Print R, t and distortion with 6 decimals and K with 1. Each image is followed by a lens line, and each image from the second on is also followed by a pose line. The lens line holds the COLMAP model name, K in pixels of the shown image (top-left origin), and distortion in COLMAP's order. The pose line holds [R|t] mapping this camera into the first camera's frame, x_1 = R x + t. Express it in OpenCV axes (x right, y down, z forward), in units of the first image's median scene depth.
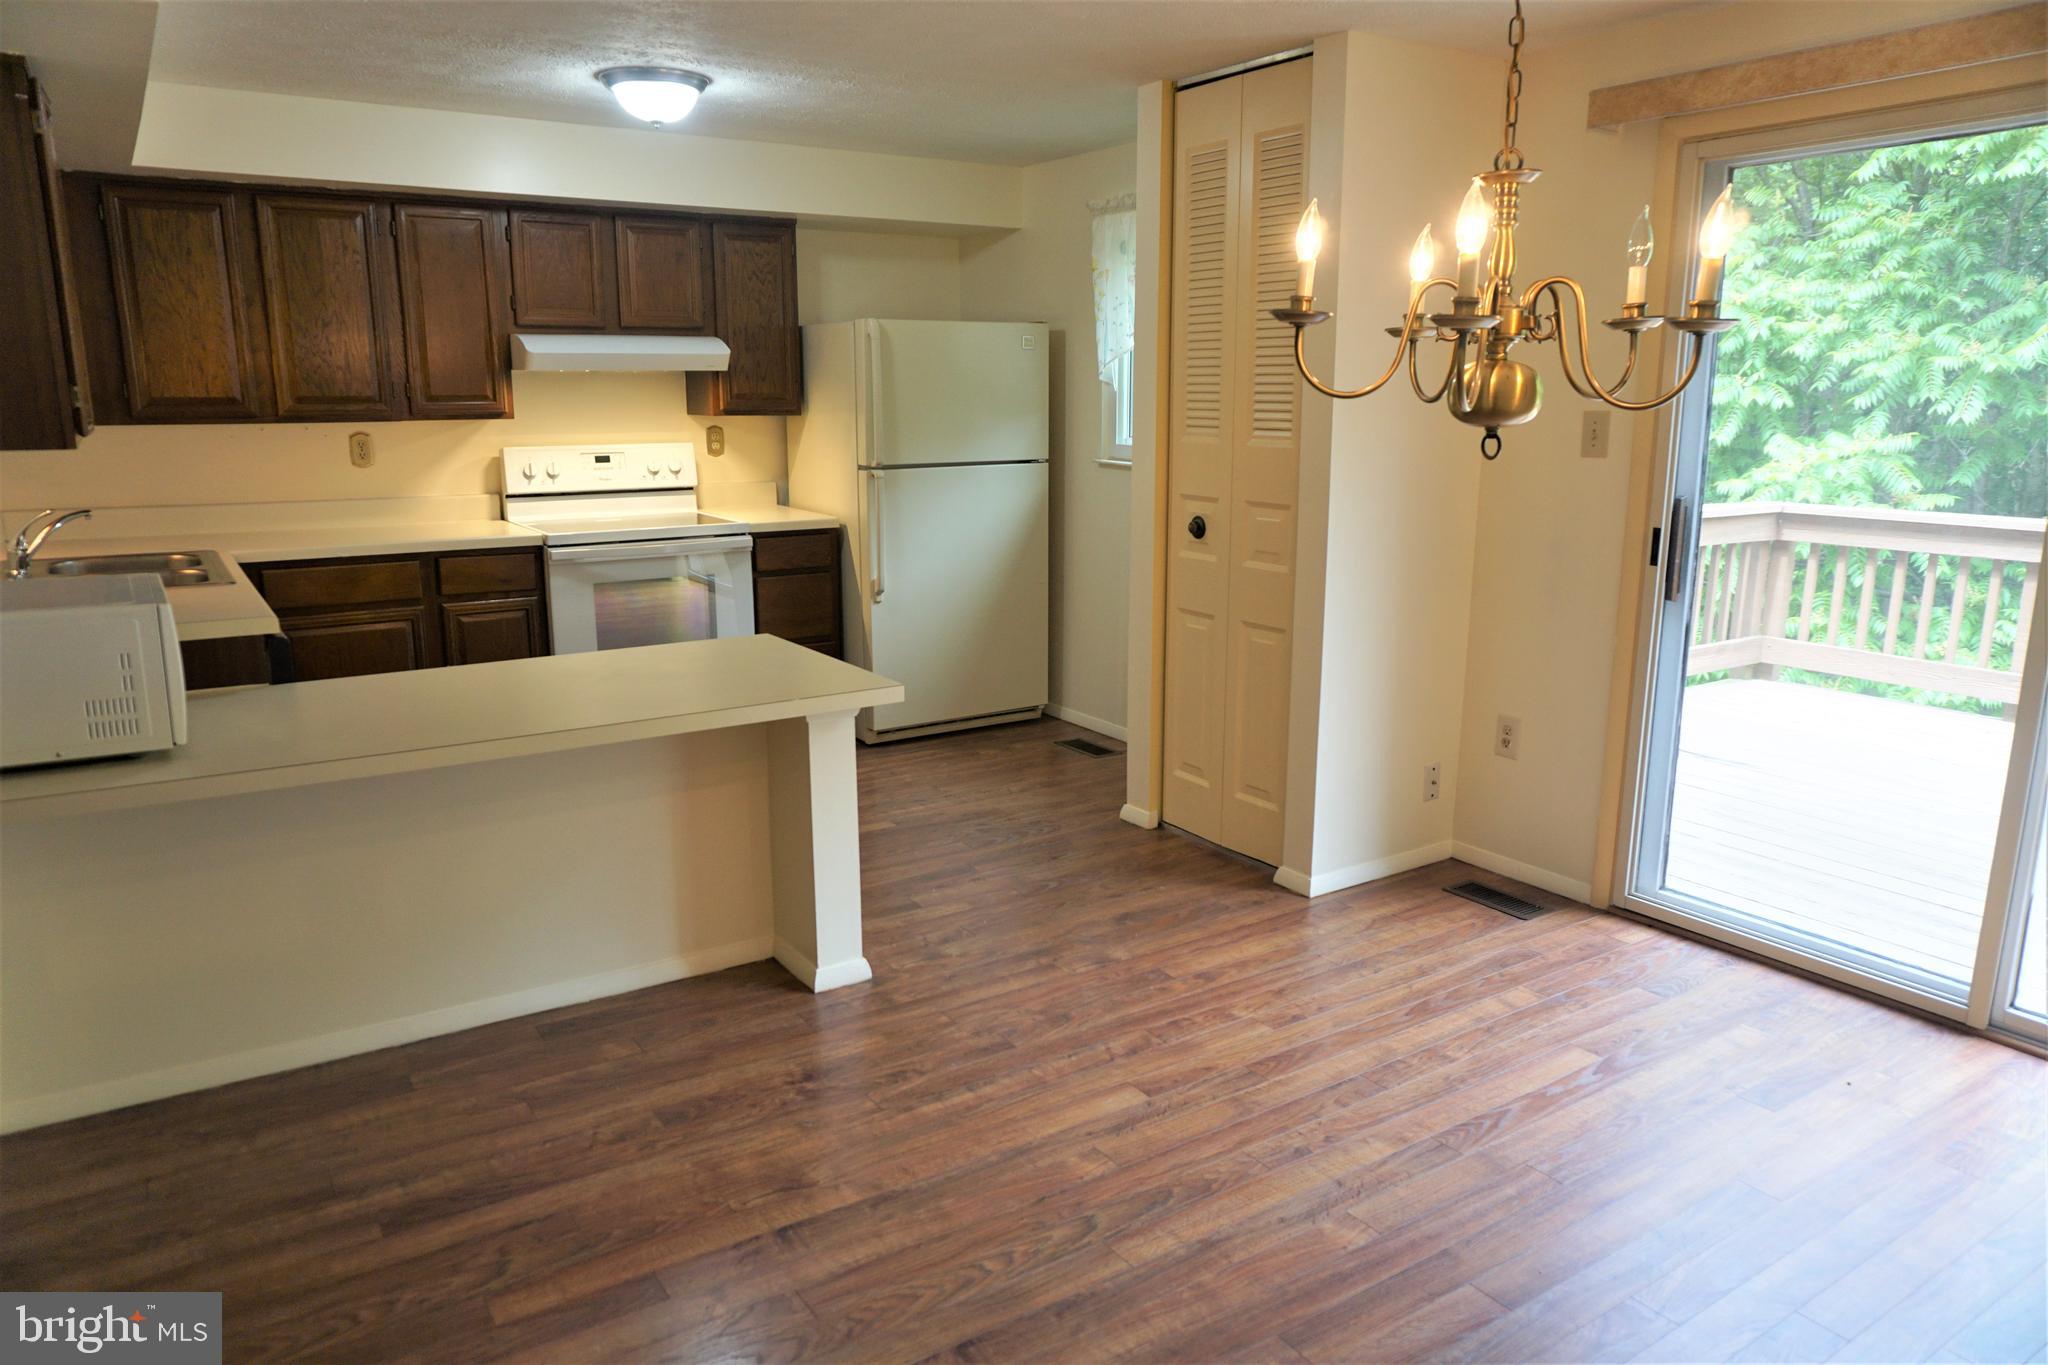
lens RADIAL K [[1363.9, 0, 1034.7], [0, 1363.9, 693.4], [0, 0, 1]] dist [-0.047122, 0.036103]
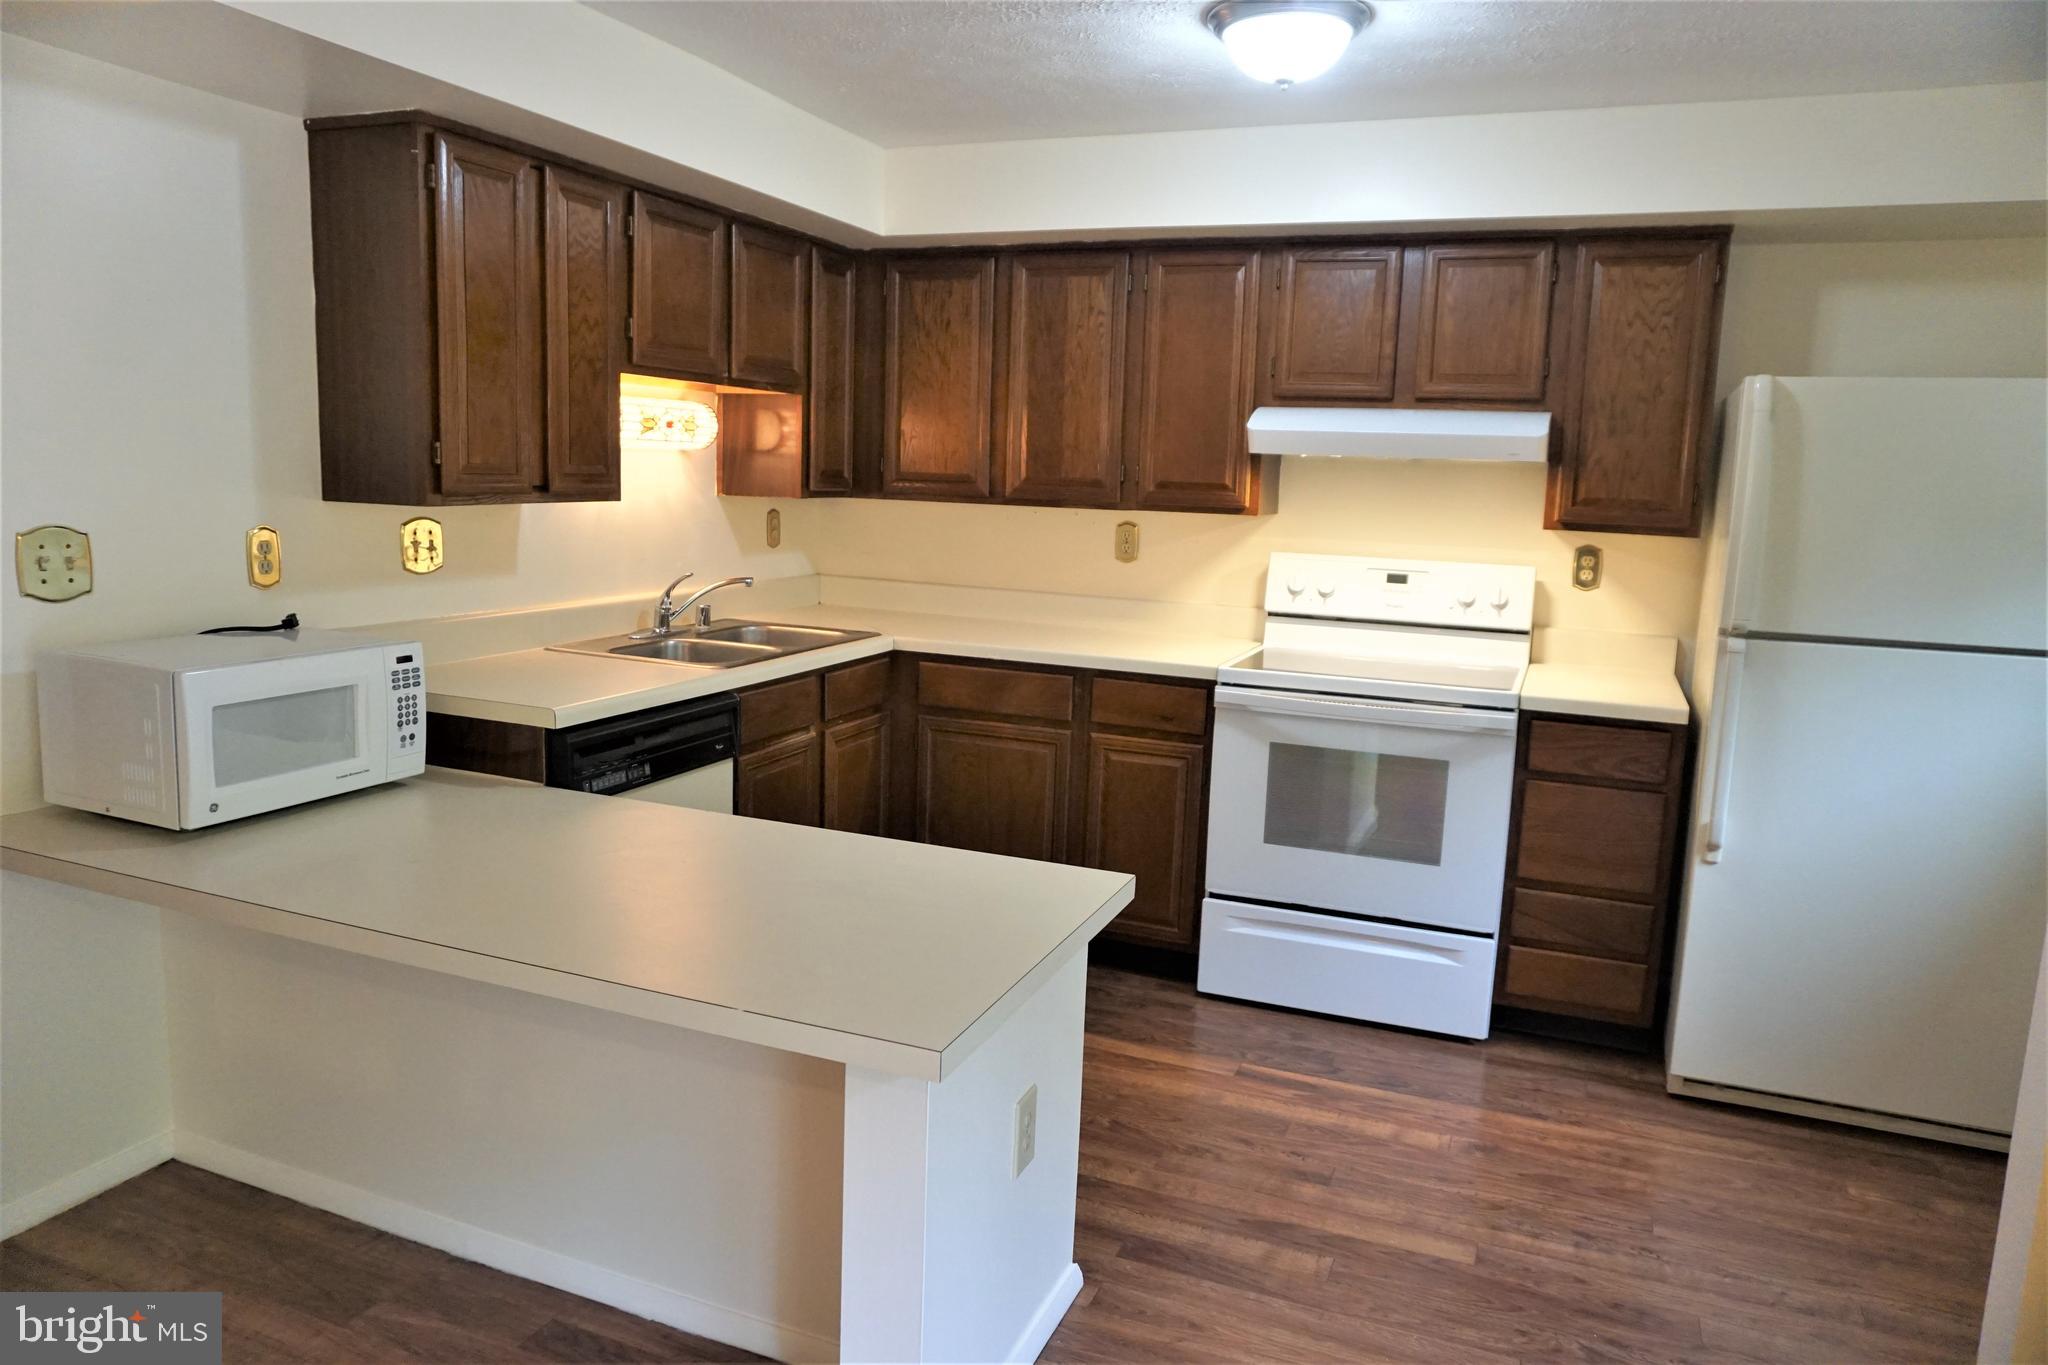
lens RADIAL K [[1367.8, 0, 1024.0], [0, 1367.8, 682.5], [0, 0, 1]] dist [-0.033814, 0.001239]
pose [[0.564793, 0.142032, -0.812918, 0.192032], [-0.214978, 0.976388, 0.021233, -0.099239], [0.796739, 0.162768, 0.581991, 0.462195]]
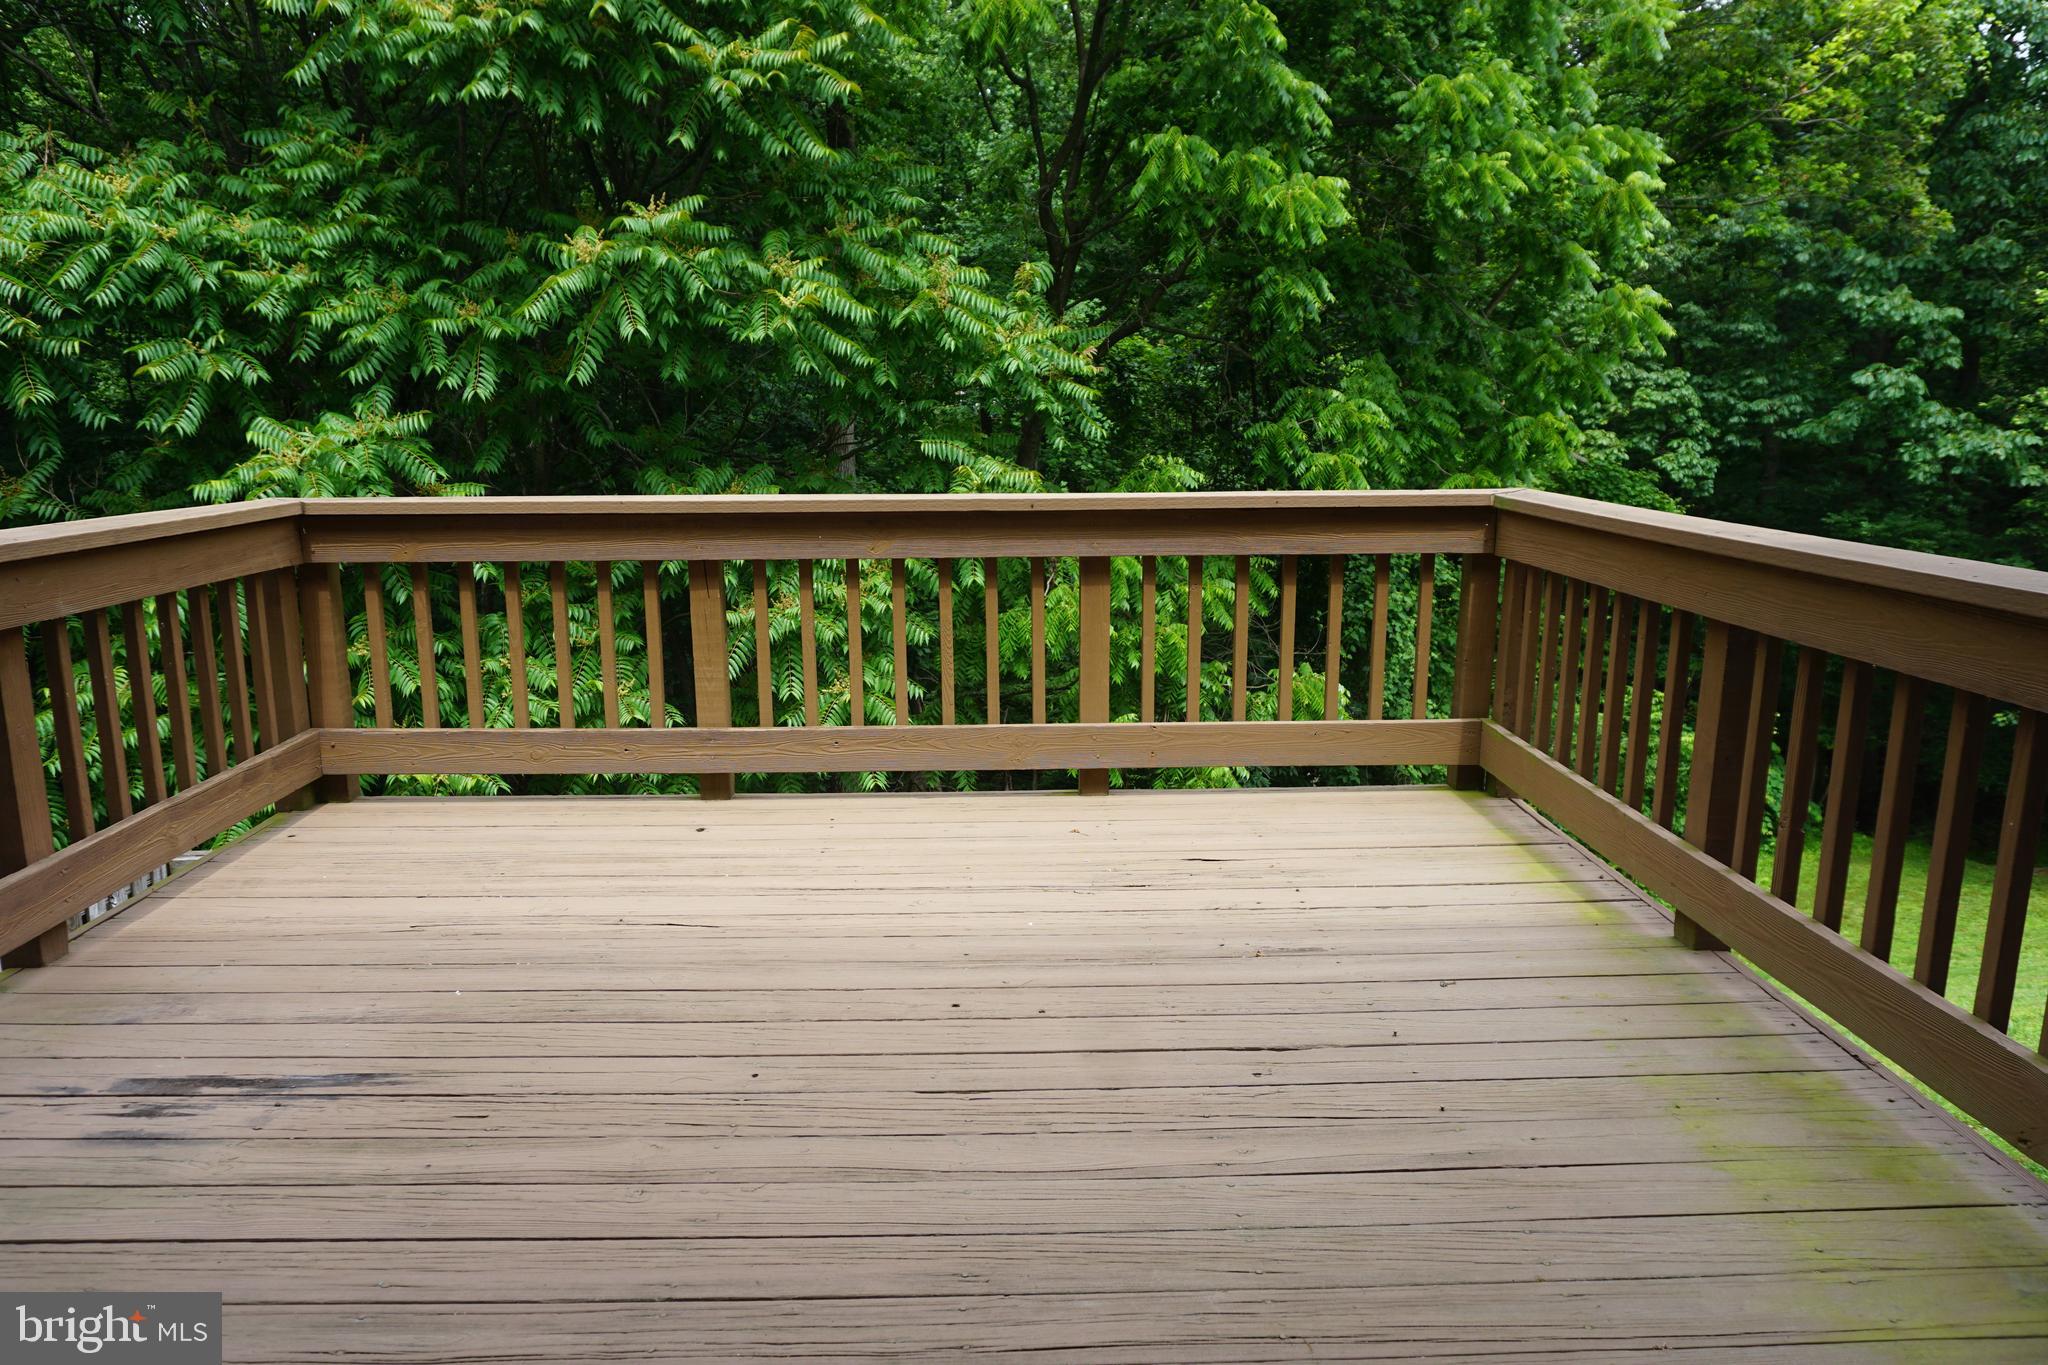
lens RADIAL K [[1328.3, 0, 1024.0], [0, 1328.3, 682.5], [0, 0, 1]] dist [-0.035756, 0.000276]
pose [[0.524446, -0.179415, 0.832326, 0.329287], [0.189632, 0.977606, 0.091245, -0.080916], [-0.830058, 0.109982, 0.546724, 0.618936]]
